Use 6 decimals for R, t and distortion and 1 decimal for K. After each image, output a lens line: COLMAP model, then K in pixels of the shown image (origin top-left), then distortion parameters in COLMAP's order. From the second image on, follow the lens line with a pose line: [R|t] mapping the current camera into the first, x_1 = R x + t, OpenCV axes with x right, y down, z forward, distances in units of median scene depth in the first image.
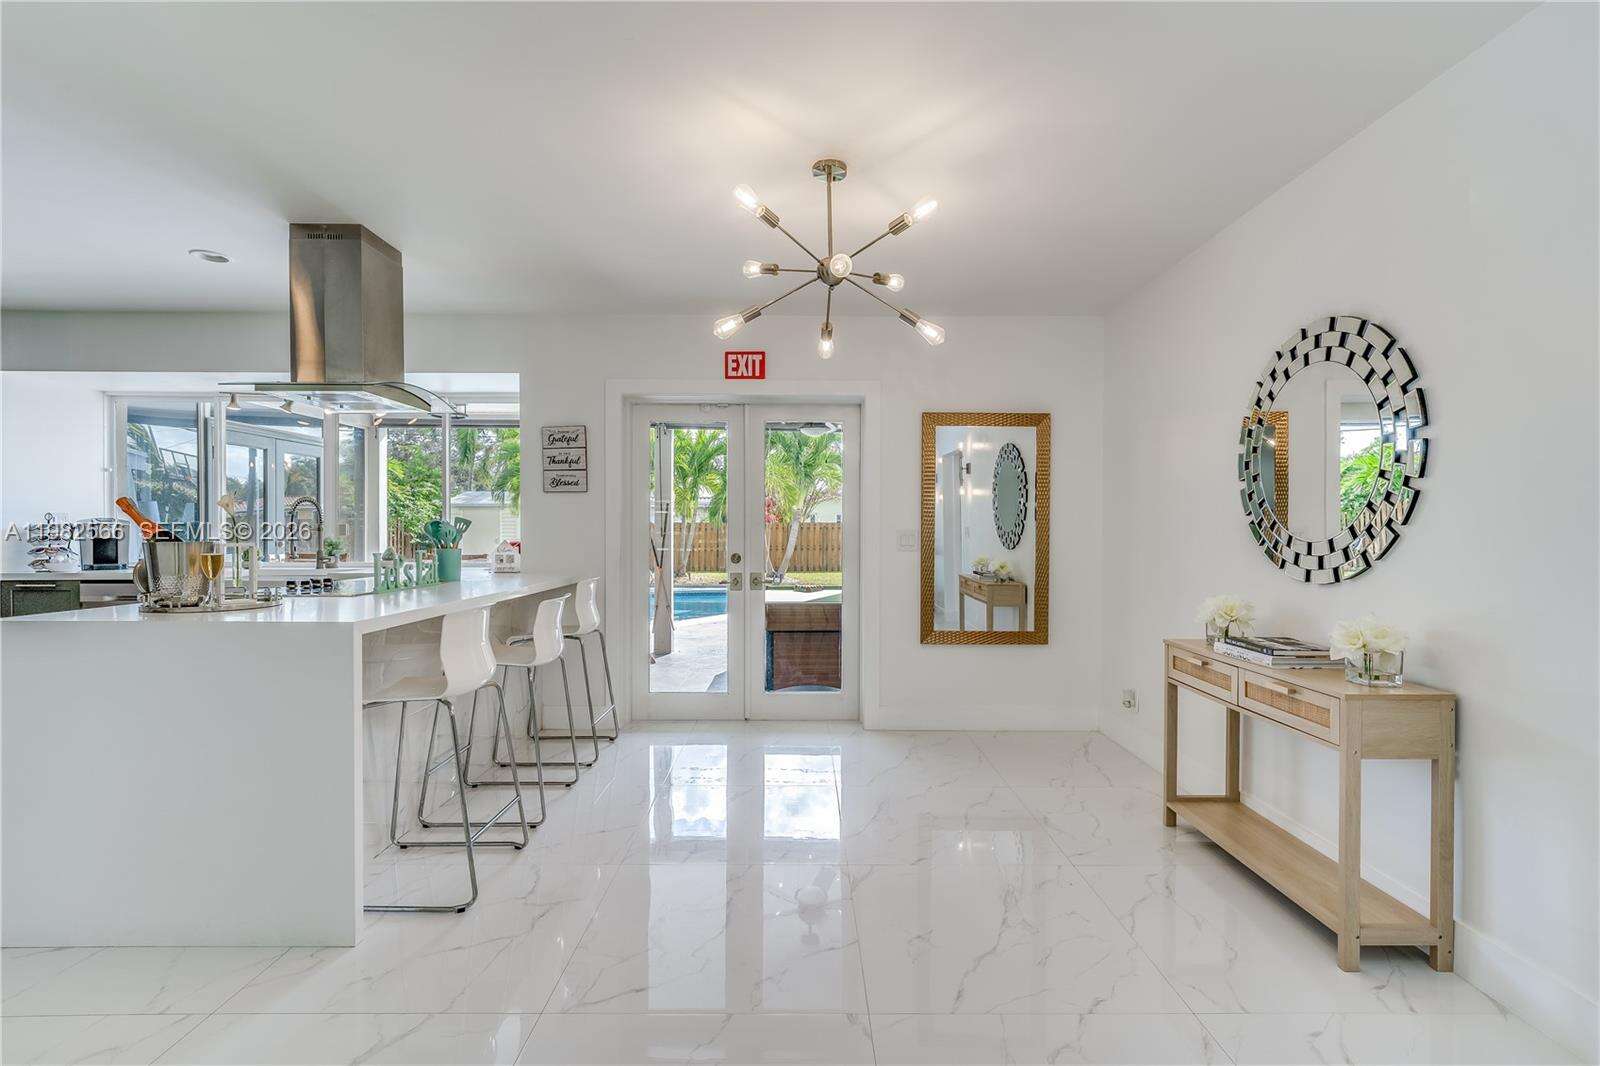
lens RADIAL K [[739.3, 0, 805.9], [0, 739.3, 536.8], [0, 0, 1]] dist [-0.005912, -0.000628]
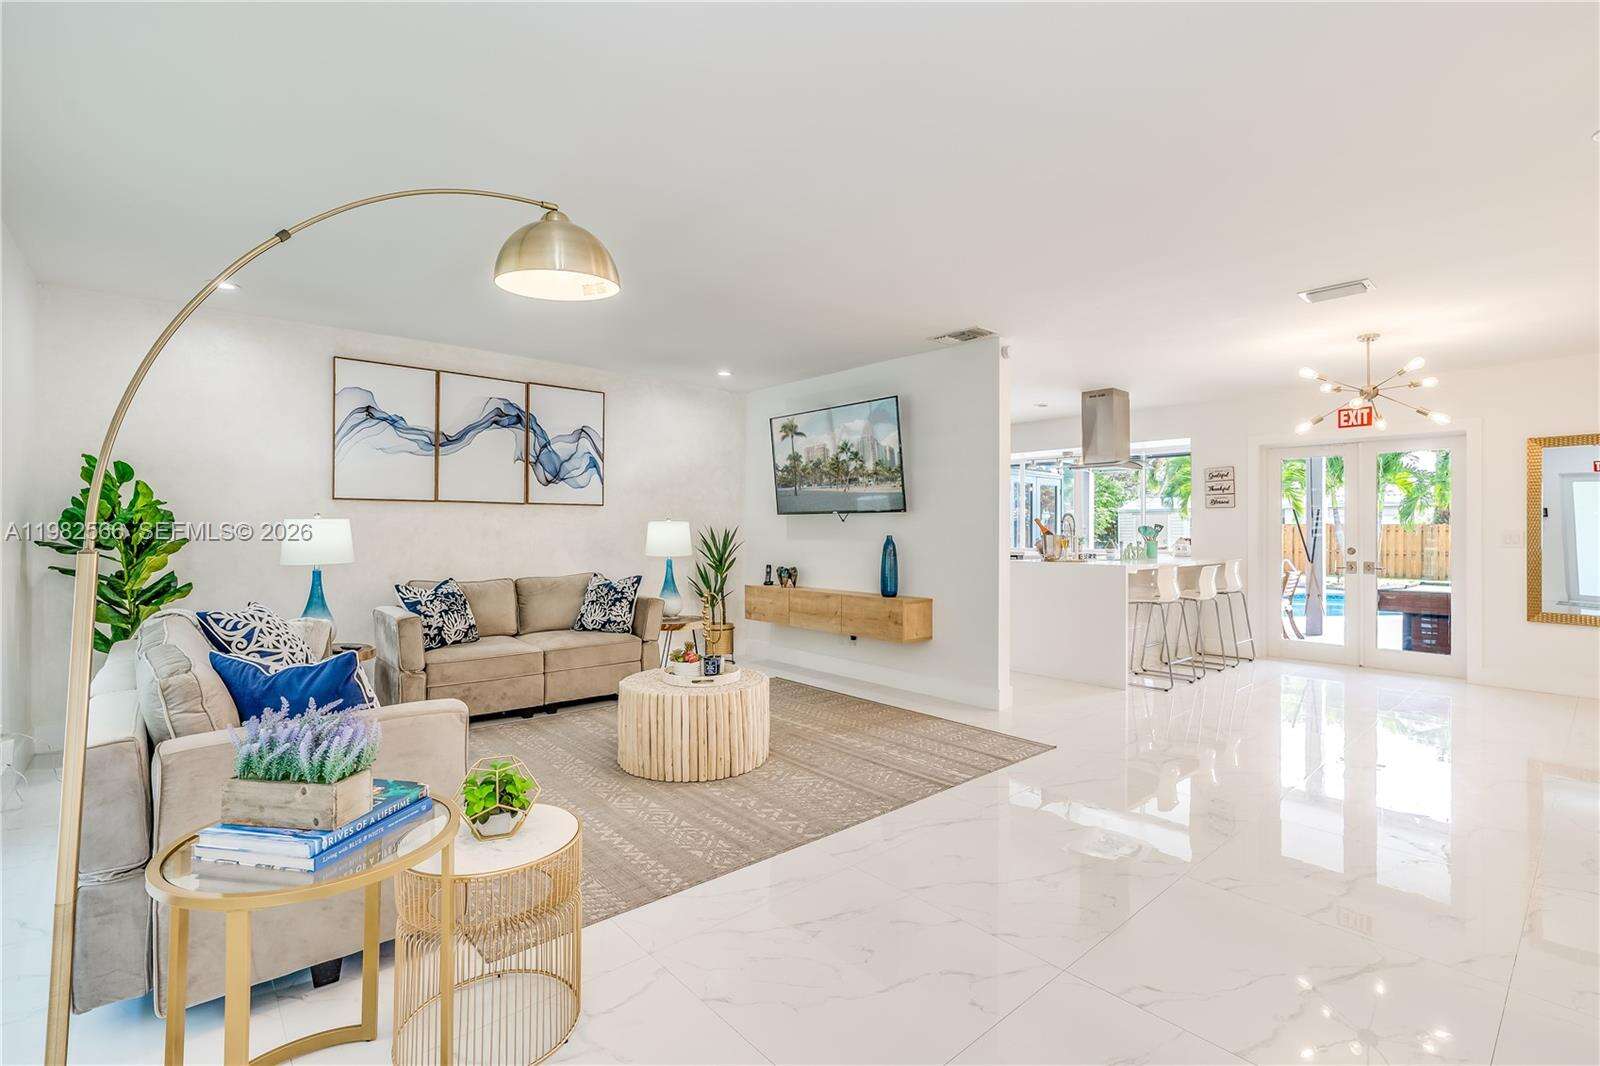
lens RADIAL K [[739.3, 0, 794.5], [0, 739.3, 527.5], [0, 0, 1]] dist [-0.005912, -0.000628]
pose [[0.655005, -0.002793, -0.755619, 0.289623], [-0.008717, 0.999899, -0.011252, 0.009938], [0.755574, 0.013957, 0.654914, -0.777544]]
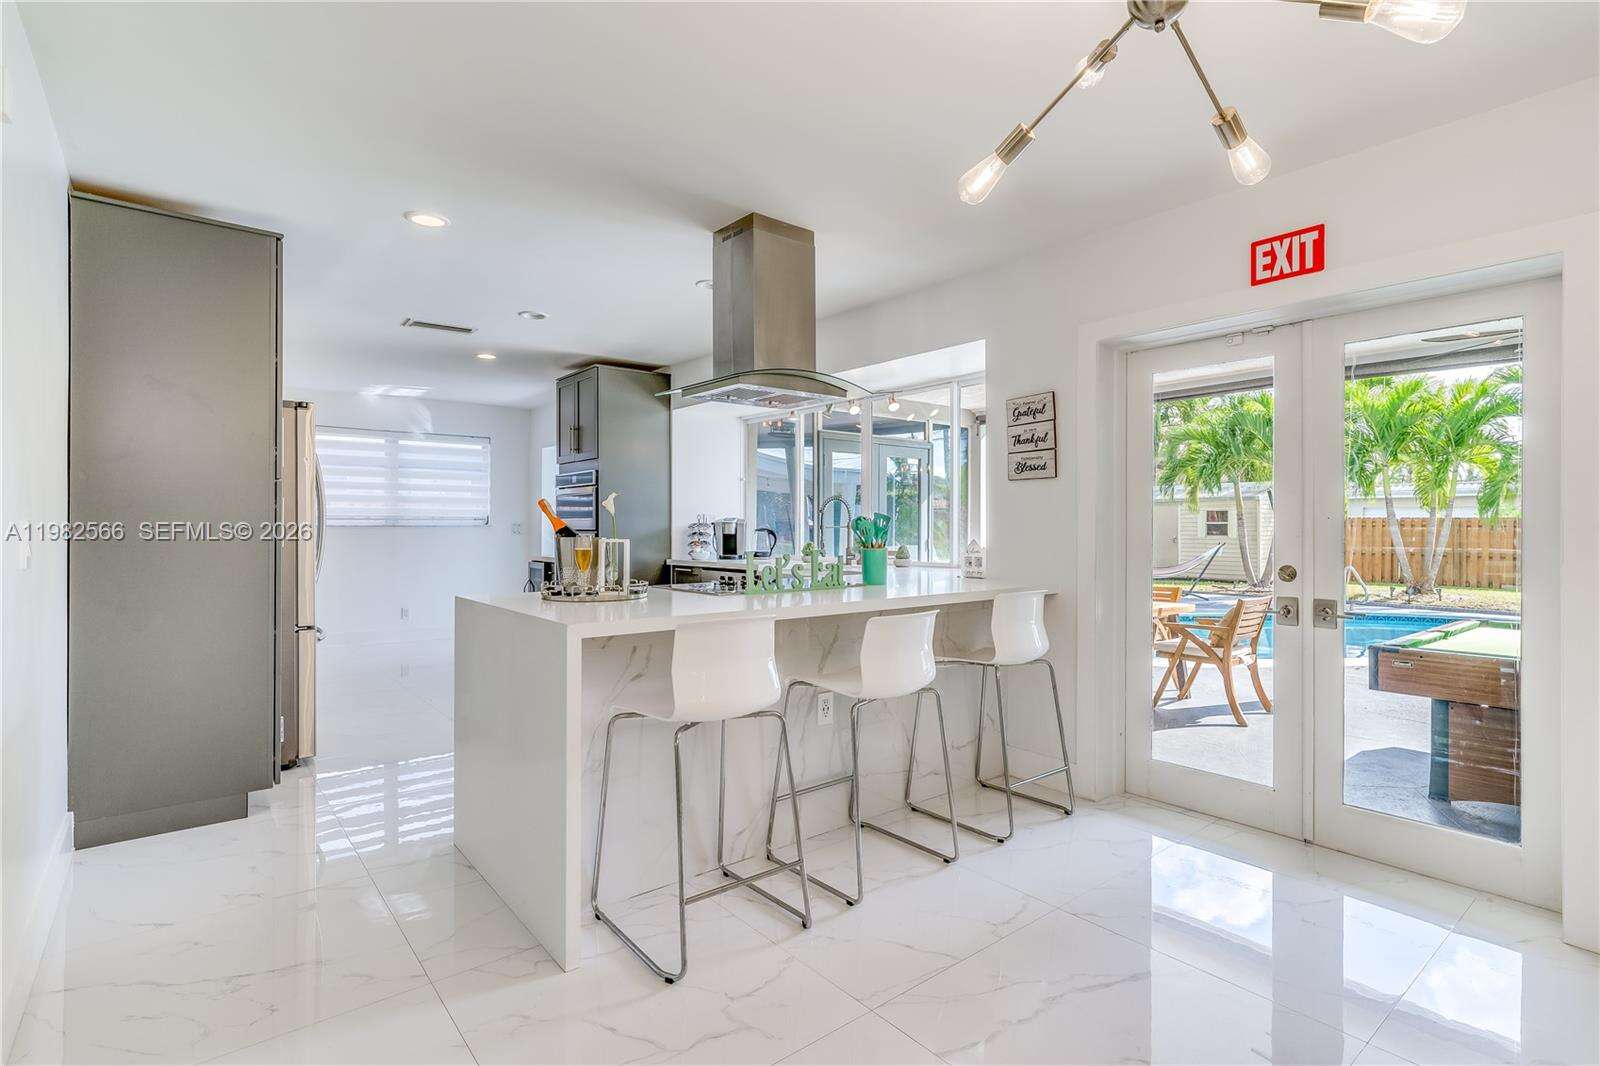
lens RADIAL K [[778.7, 0, 812.2], [0, 778.7, 528.0], [0, 0, 1]] dist [-0.000364, -0.000859]
pose [[0.627478, 0.000420, -0.778634, 0.171219], [-0.007432, 0.999958, -0.005450, -0.002409], [0.778599, 0.009207, 0.627455, 0.297718]]
